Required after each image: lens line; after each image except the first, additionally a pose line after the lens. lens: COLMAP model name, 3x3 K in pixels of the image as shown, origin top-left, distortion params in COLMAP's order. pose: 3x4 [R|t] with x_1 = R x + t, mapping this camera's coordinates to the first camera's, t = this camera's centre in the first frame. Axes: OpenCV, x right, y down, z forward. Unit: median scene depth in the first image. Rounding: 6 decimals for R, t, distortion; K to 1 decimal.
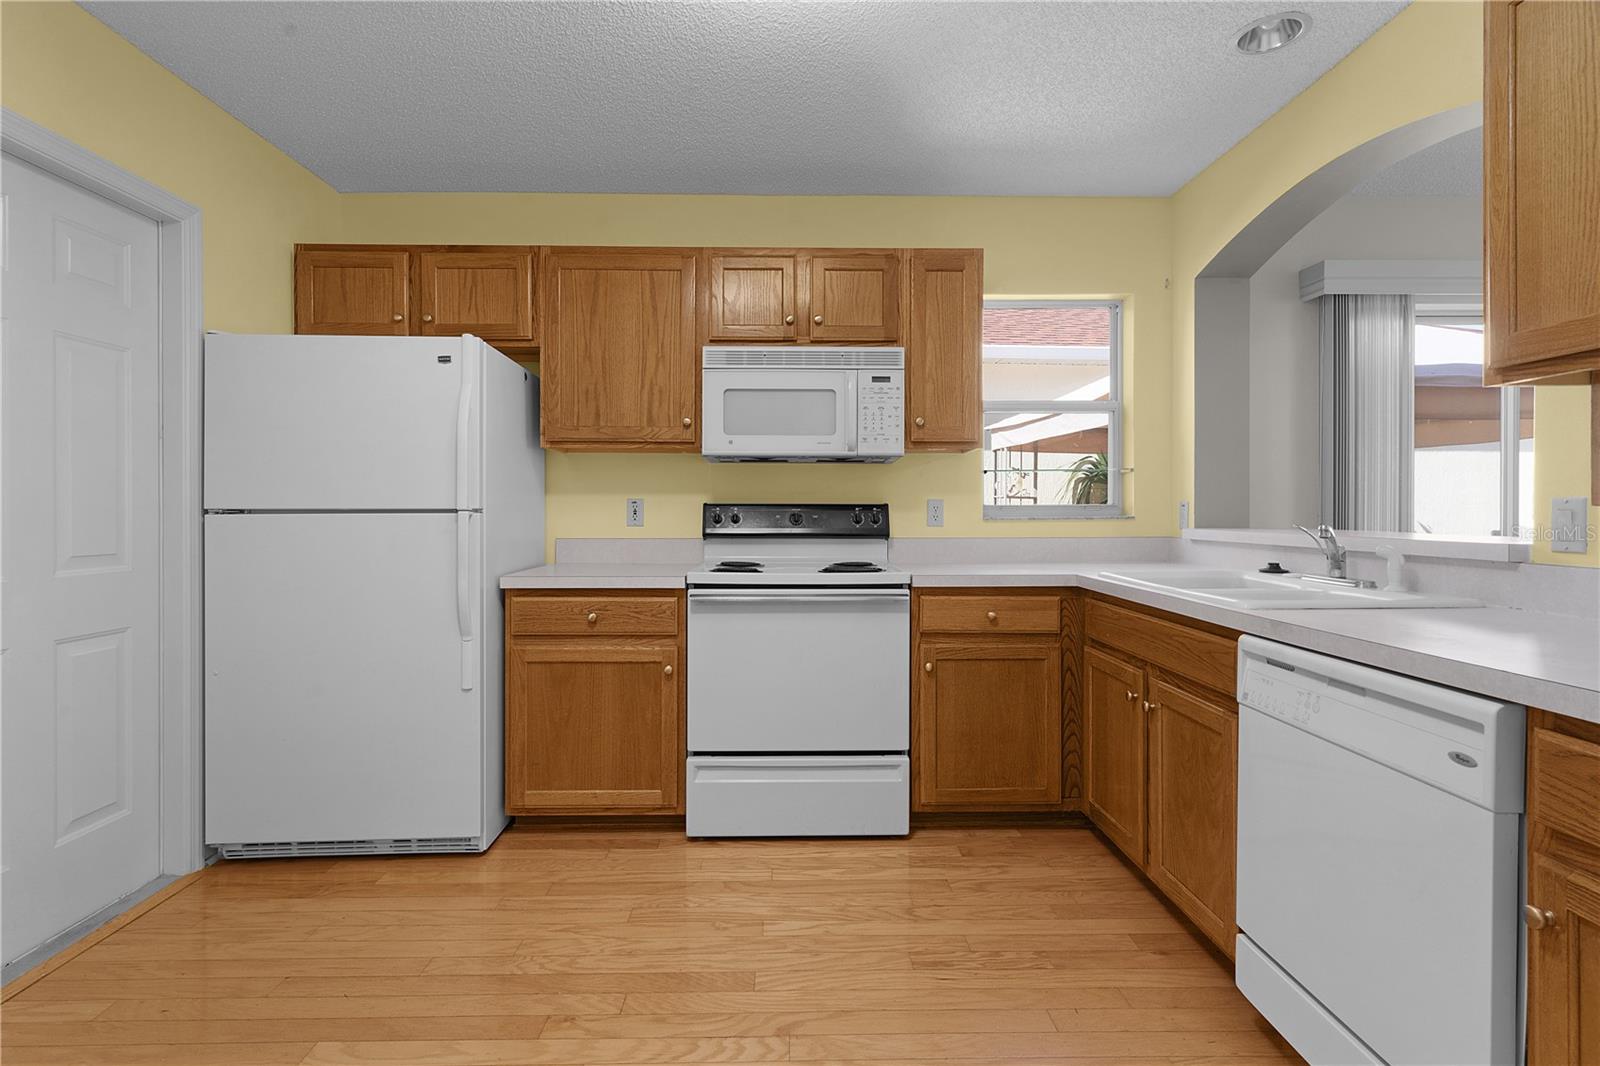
lens RADIAL K [[774.1, 0, 798.7], [0, 774.1, 513.4], [0, 0, 1]] dist [0.001655, -0.000220]
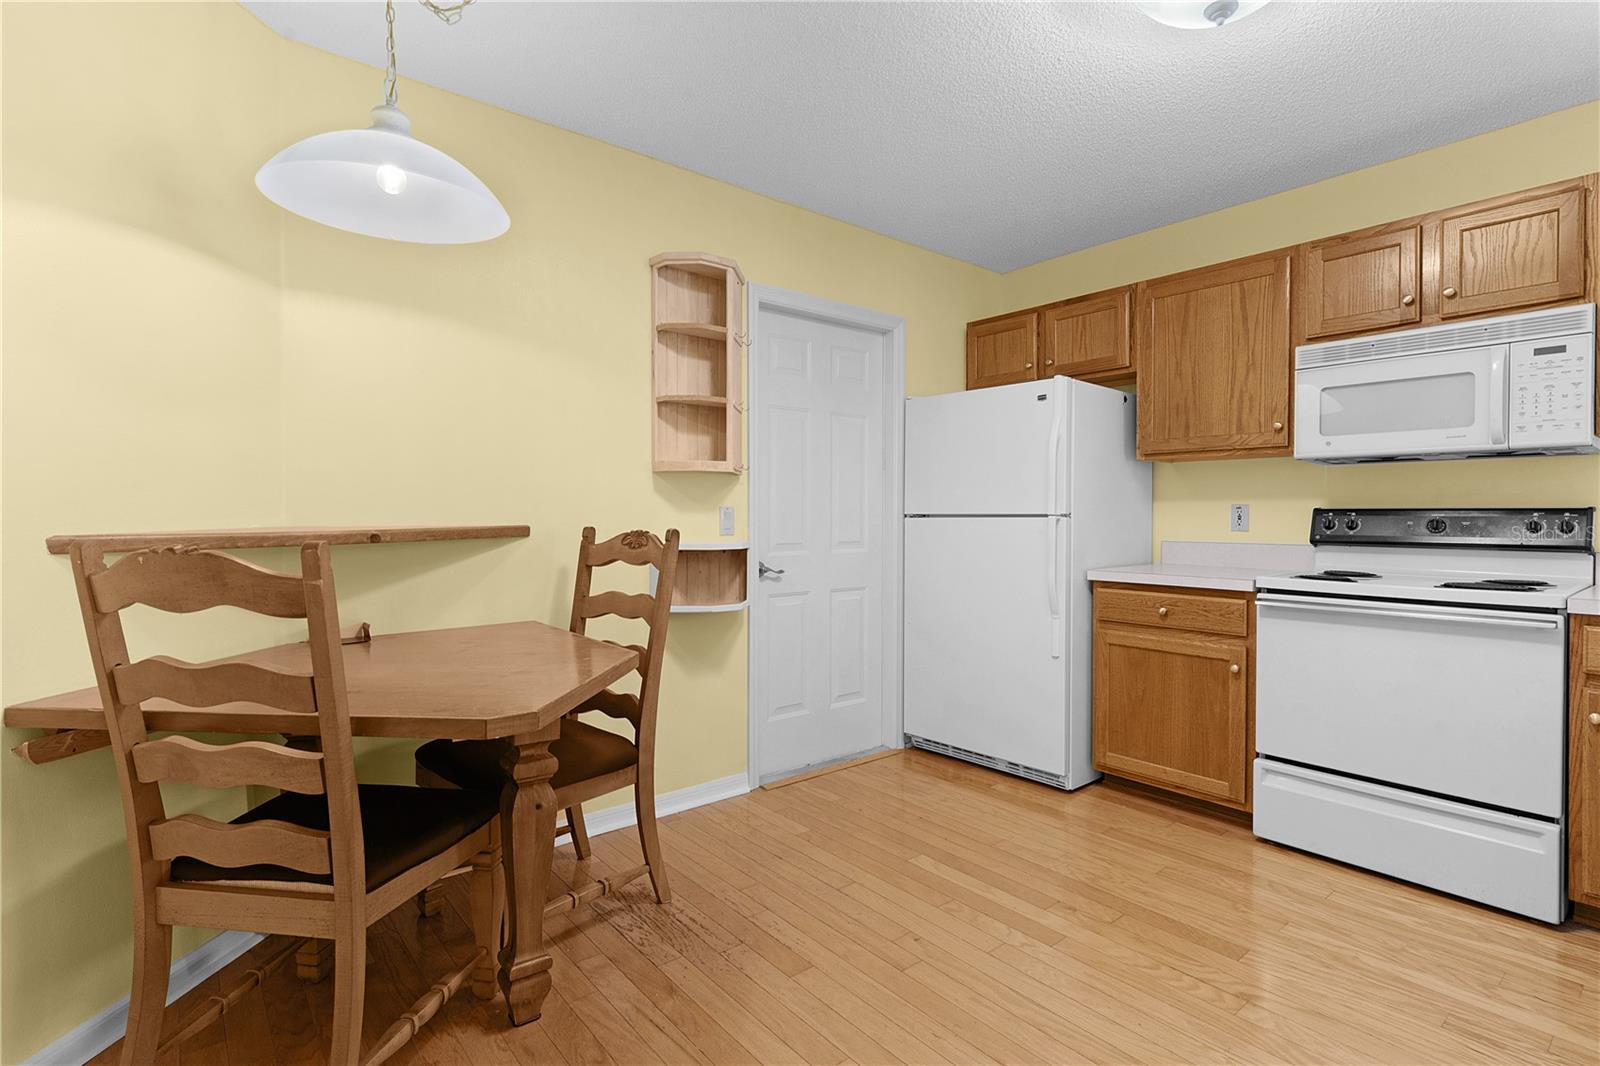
lens RADIAL K [[774.1, 0, 799.8], [0, 774.1, 518.5], [0, 0, 1]] dist [0.003016, 0.000433]
pose [[0.618913, 0.004499, -0.785447, 0.284138], [-0.004827, 0.999986, 0.001924, 0.000979], [0.785445, 0.002601, 0.618926, -0.103159]]
